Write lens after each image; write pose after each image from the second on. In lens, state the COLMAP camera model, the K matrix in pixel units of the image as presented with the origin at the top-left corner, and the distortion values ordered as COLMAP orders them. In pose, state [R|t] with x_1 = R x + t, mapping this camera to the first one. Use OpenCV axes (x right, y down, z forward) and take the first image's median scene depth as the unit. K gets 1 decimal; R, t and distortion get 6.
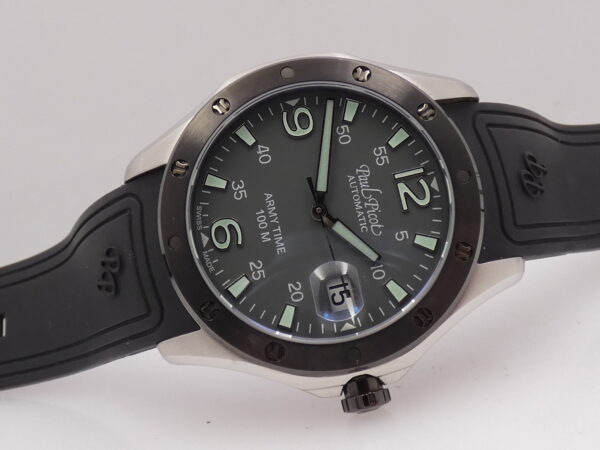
lens RADIAL K [[932.5, 0, 297.7], [0, 932.5, 225.9], [0, 0, 1]] dist [0.082477, 0.000000]
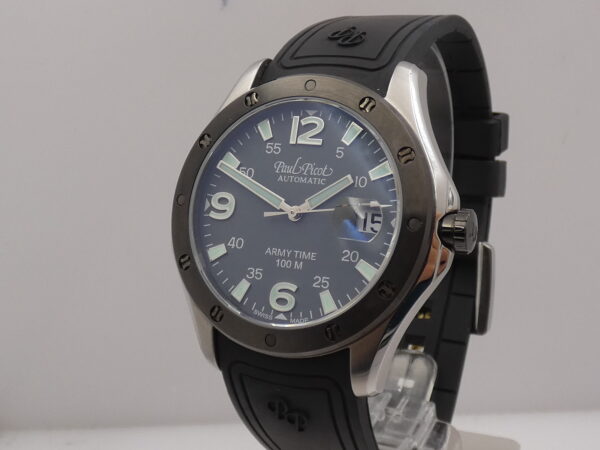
lens RADIAL K [[932.5, 0, 297.7], [0, 932.5, 224.7], [0, 0, 1]] dist [0.082477, 0.000000]
pose [[0.364931, -0.930254, 0.038110, -0.031568], [0.903504, 0.343963, -0.255677, 0.279384], [0.224736, 0.127738, 0.966011, -0.095029]]
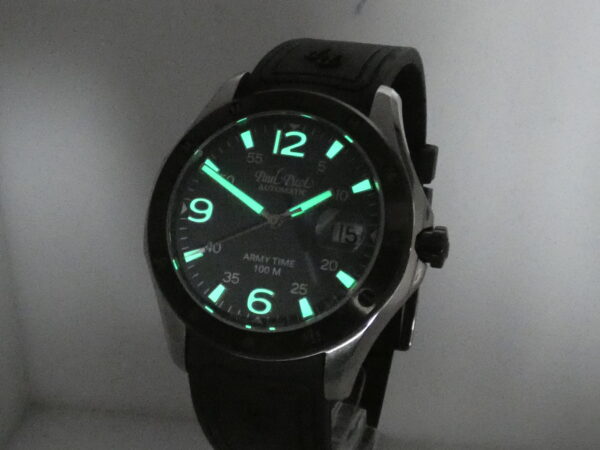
lens RADIAL K [[932.5, 0, 299.0], [0, 932.5, 224.2], [0, 0, 1]] dist [0.082477, 0.000000]
pose [[0.404891, -0.905508, 0.126962, -0.116182], [0.912679, 0.391802, -0.116223, 0.148310], [0.055497, 0.162934, 0.985075, -0.158566]]
